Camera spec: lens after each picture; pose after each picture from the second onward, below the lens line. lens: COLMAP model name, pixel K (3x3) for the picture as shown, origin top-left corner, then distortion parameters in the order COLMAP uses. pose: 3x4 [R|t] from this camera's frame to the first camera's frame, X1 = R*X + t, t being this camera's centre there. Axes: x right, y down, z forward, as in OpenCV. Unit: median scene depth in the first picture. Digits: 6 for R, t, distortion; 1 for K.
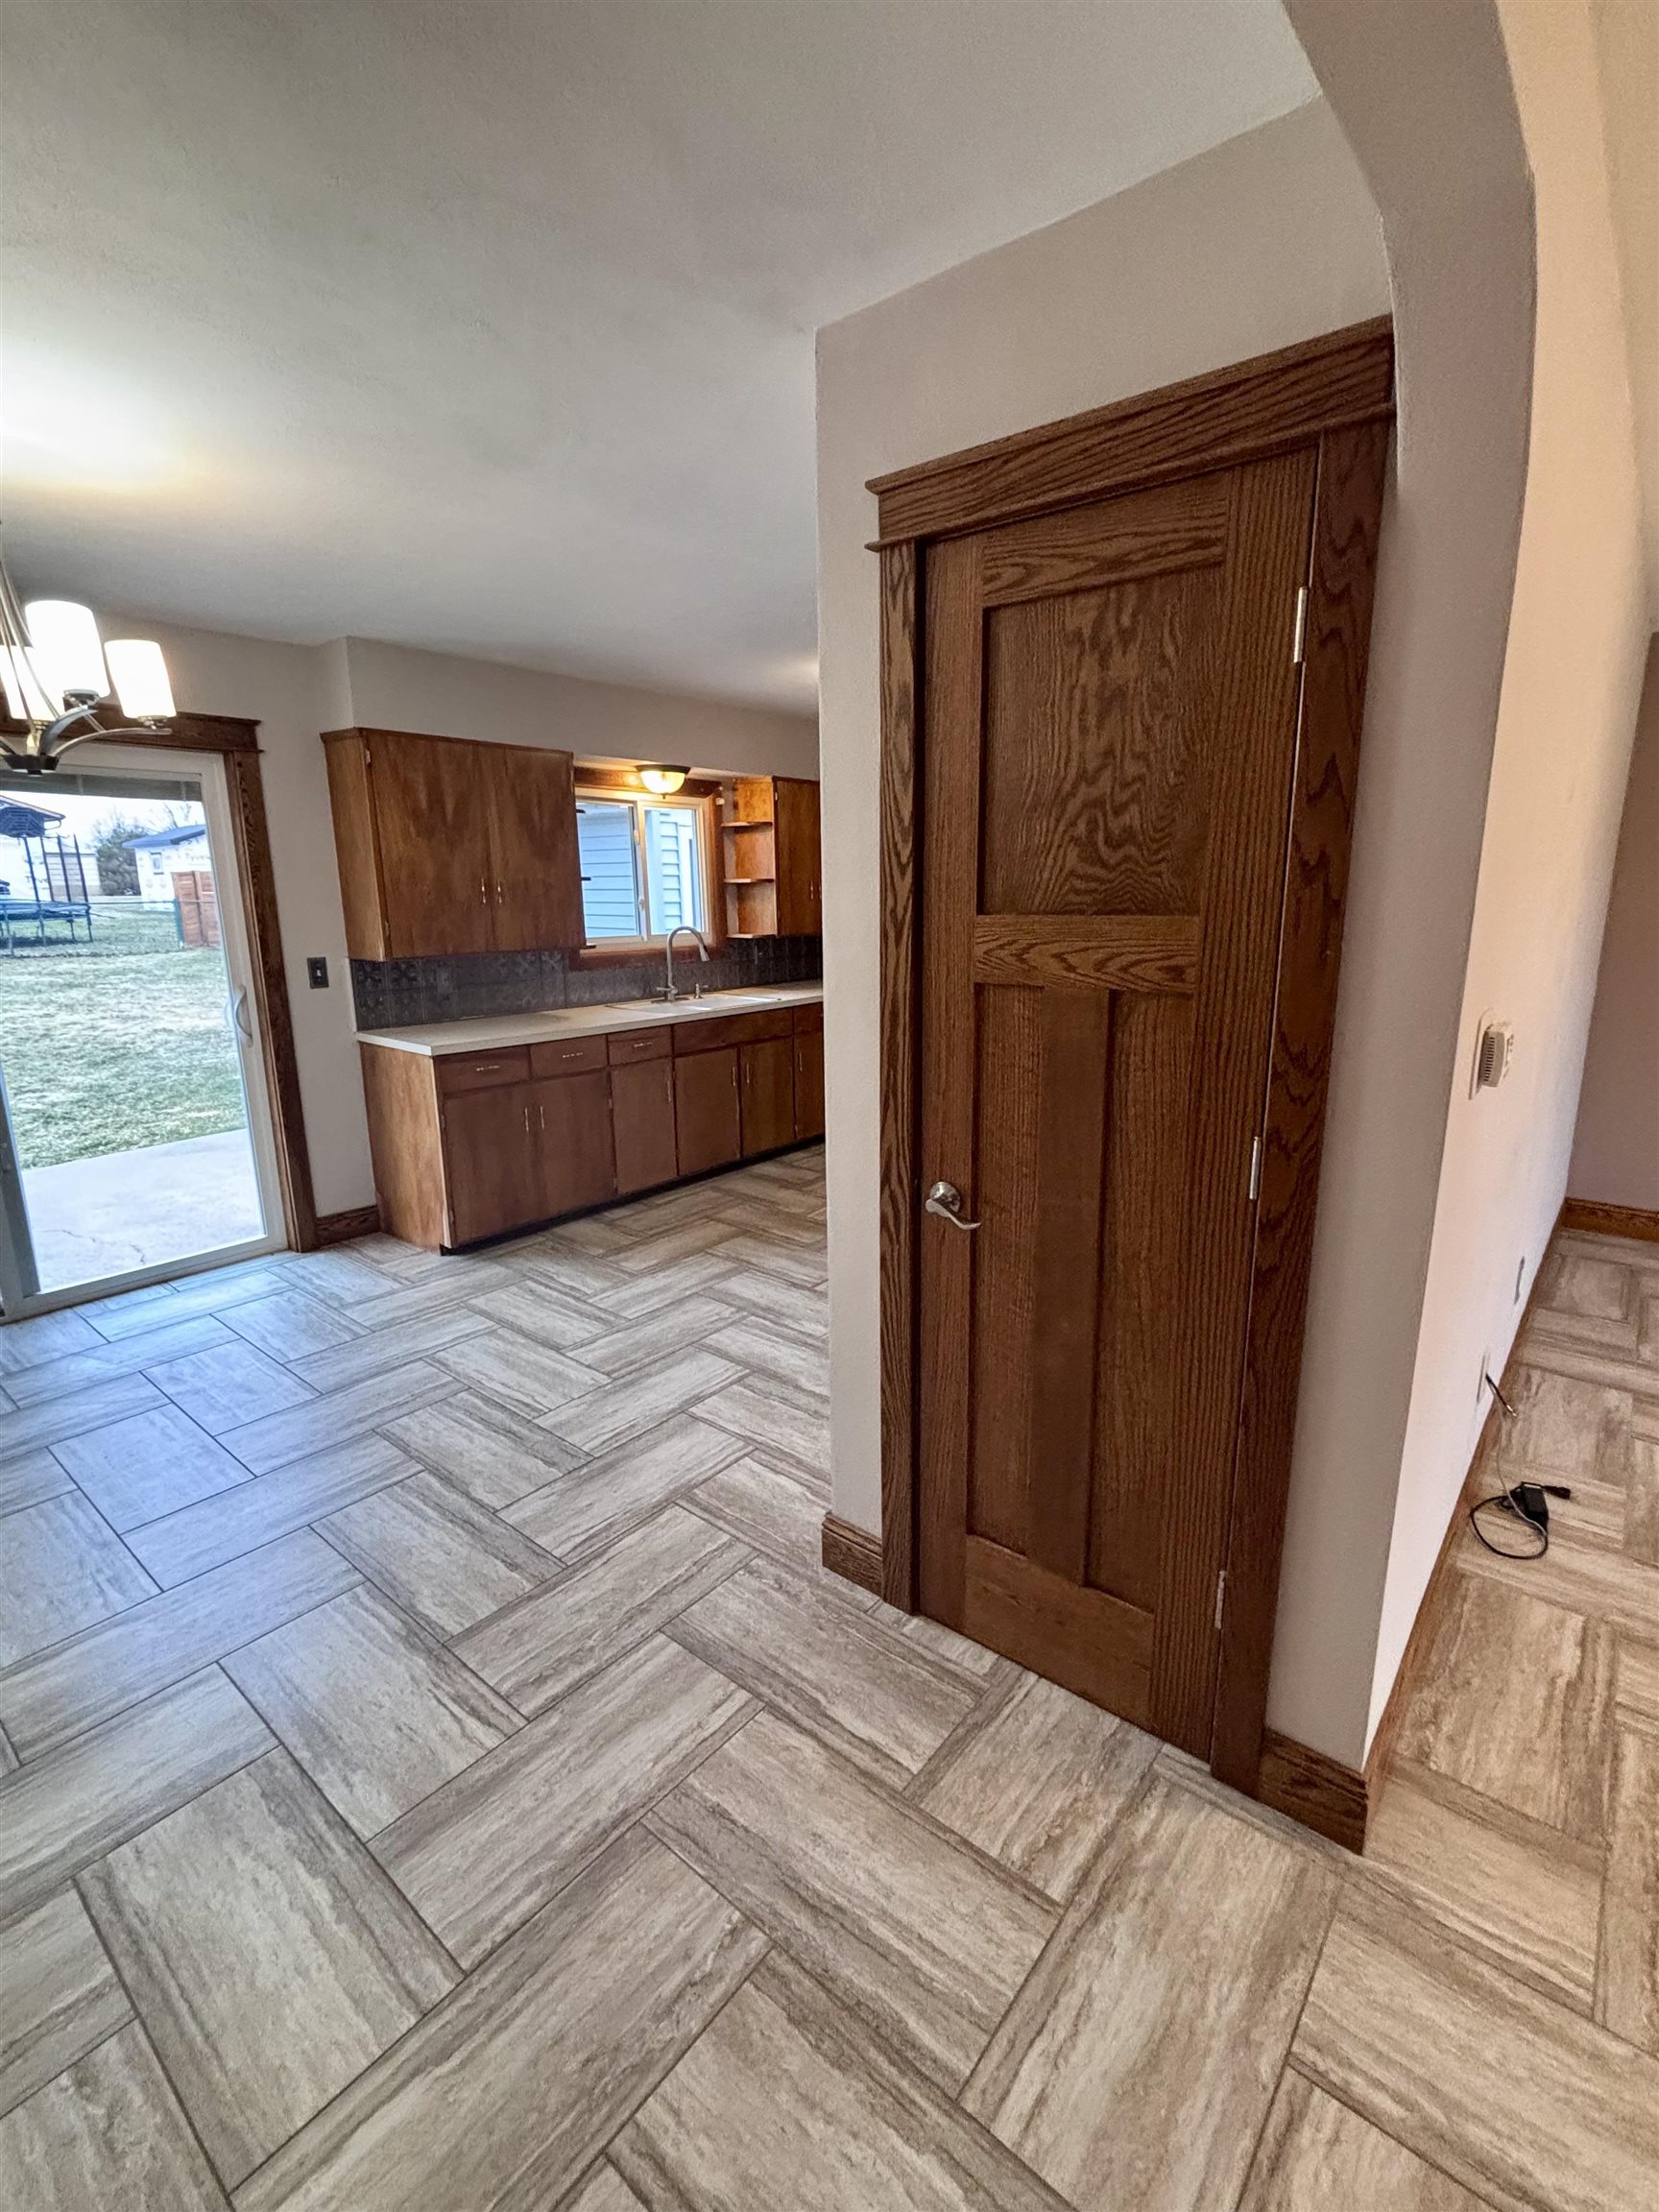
lens RADIAL K [[990.7, 0, 845.3], [0, 990.7, 1106.1], [0, 0, 1]] dist [-0.000476, 0.000297]
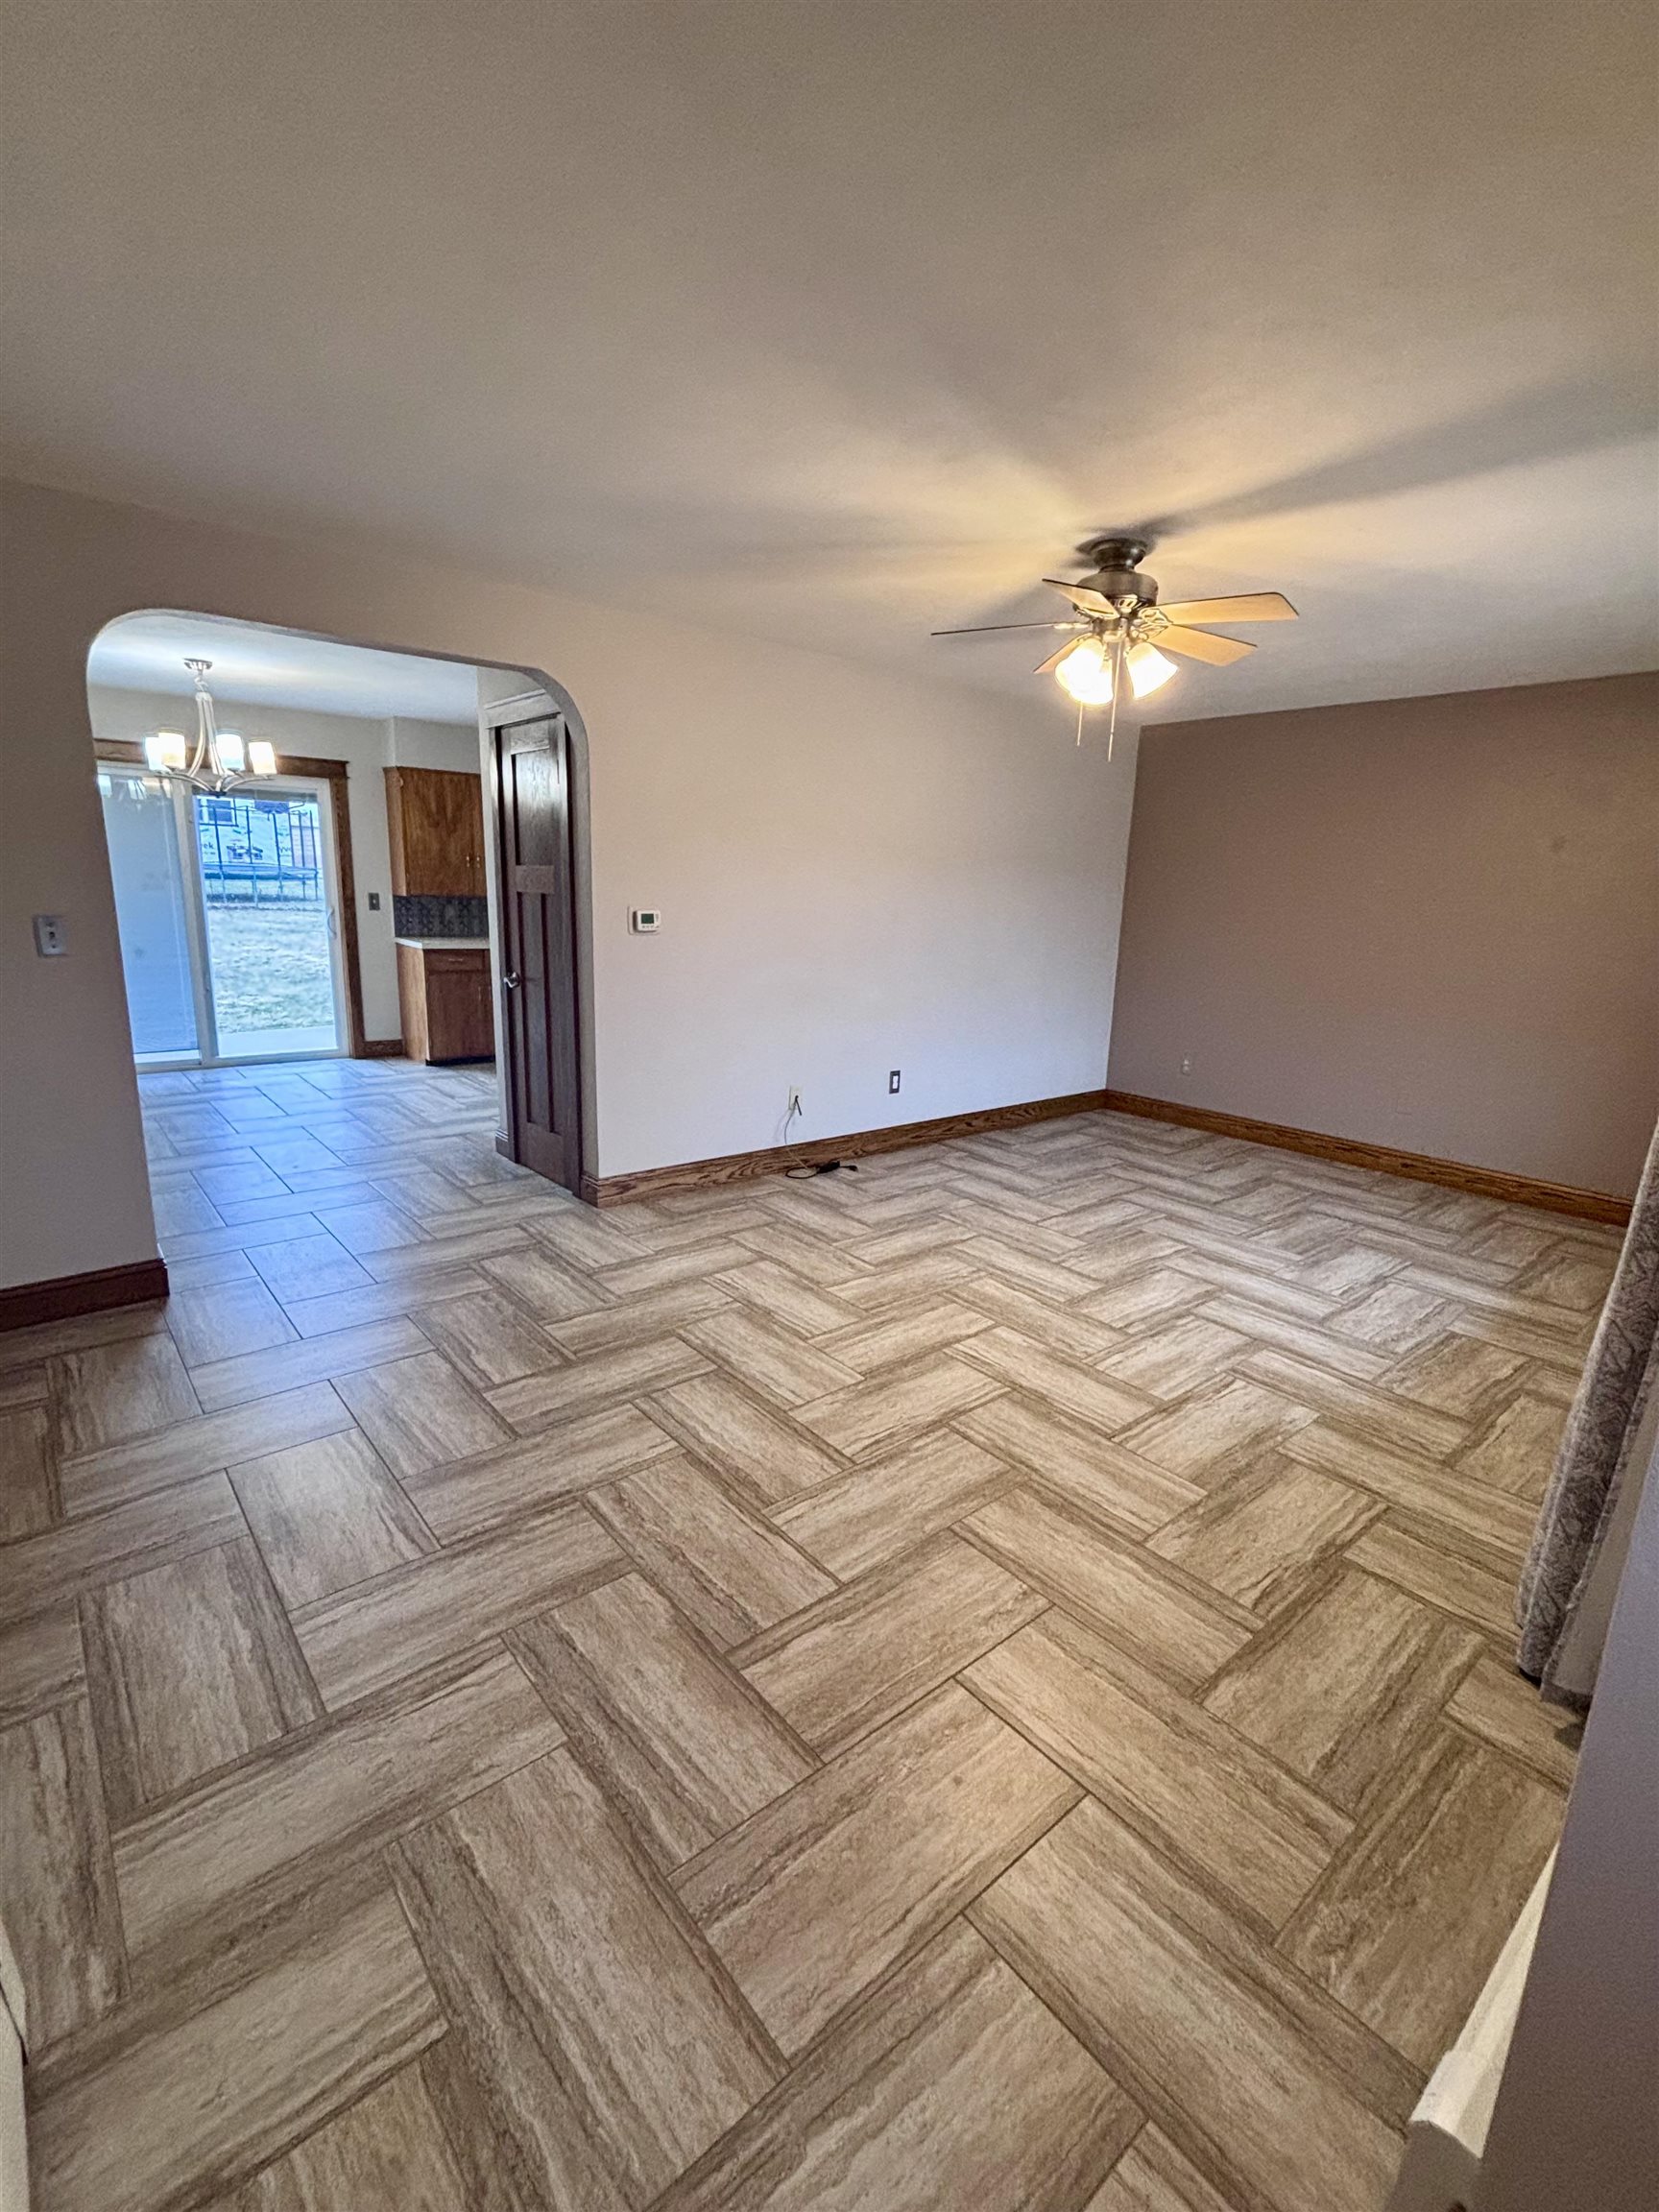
lens RADIAL K [[998.8, 0, 837.5], [0, 998.8, 1106.5], [0, 0, 1]] dist [-0.000439, 0.000535]
pose [[0.981789, 0.082099, -0.171318, 0.759730], [-0.081819, 0.996609, 0.008709, 0.181793], [0.171452, 0.005466, 0.985177, -0.761251]]
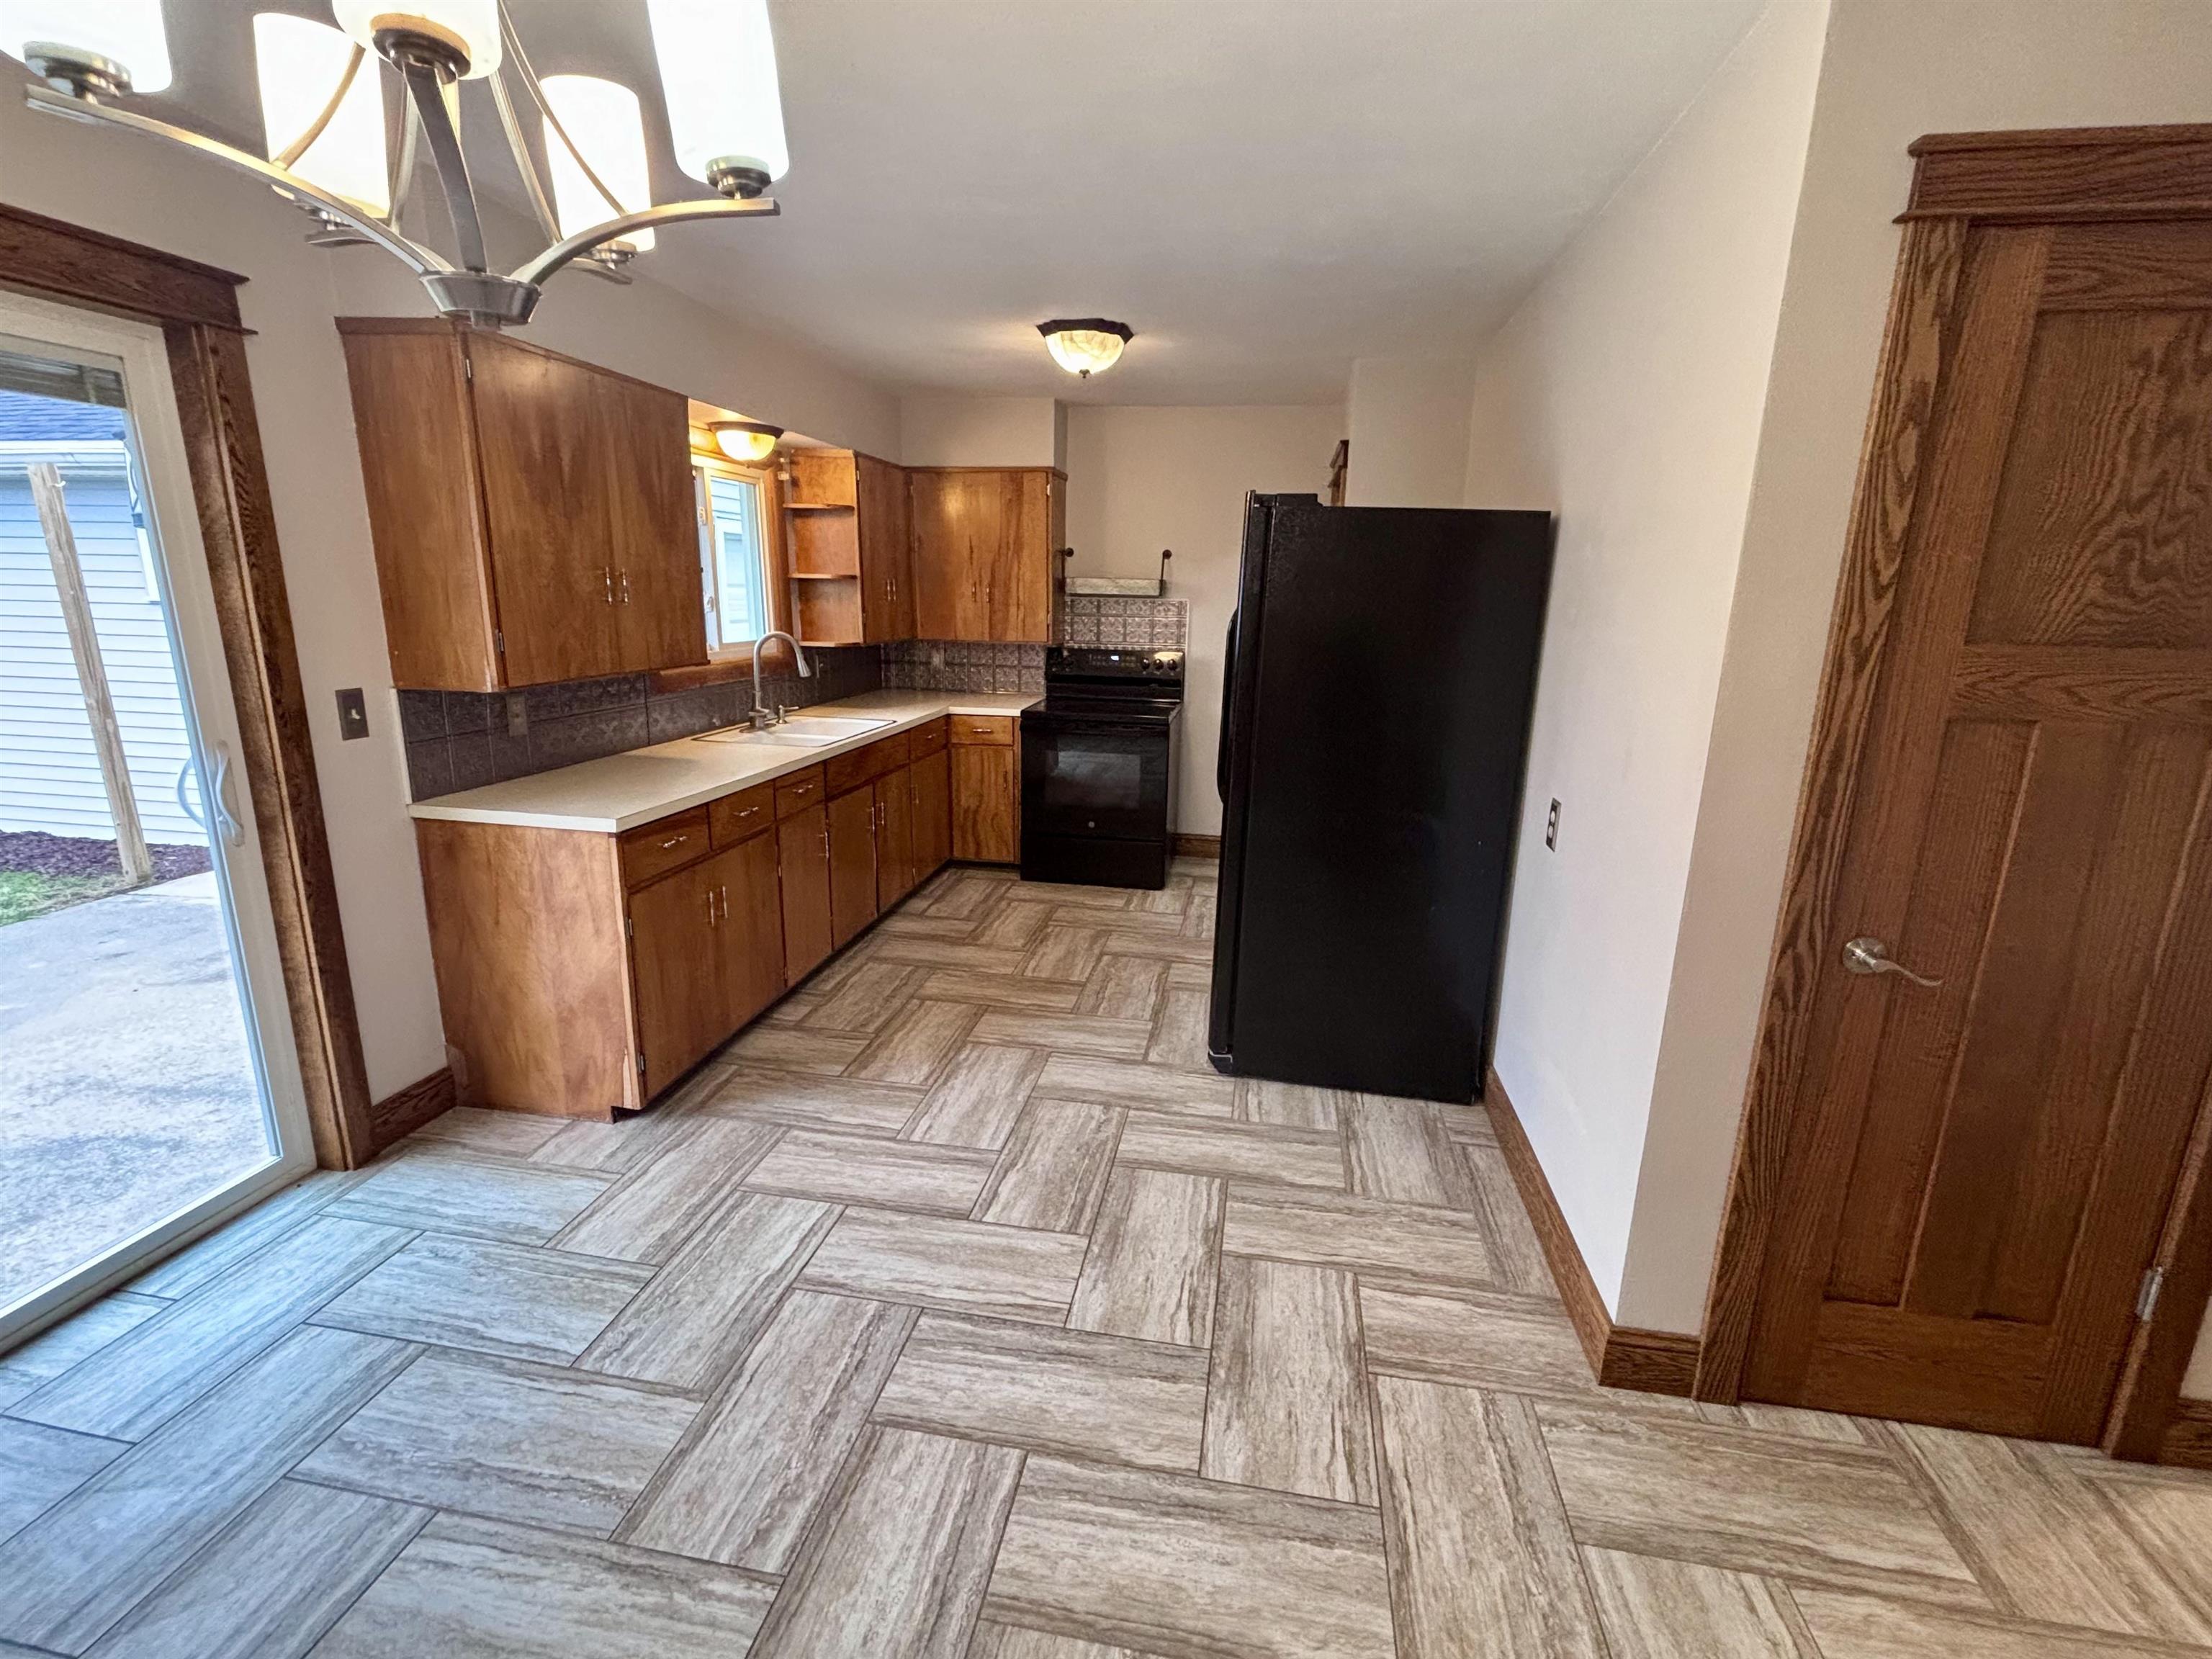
lens RADIAL K [[998.8, 0, 1101.5], [0, 998.8, 818.6], [0, 0, 1]] dist [-0.000439, 0.000535]
pose [[0.874067, -0.085700, 0.478187, -0.519260], [0.079738, 0.996276, 0.032801, -0.064189], [-0.479217, 0.009460, 0.877645, 0.289575]]
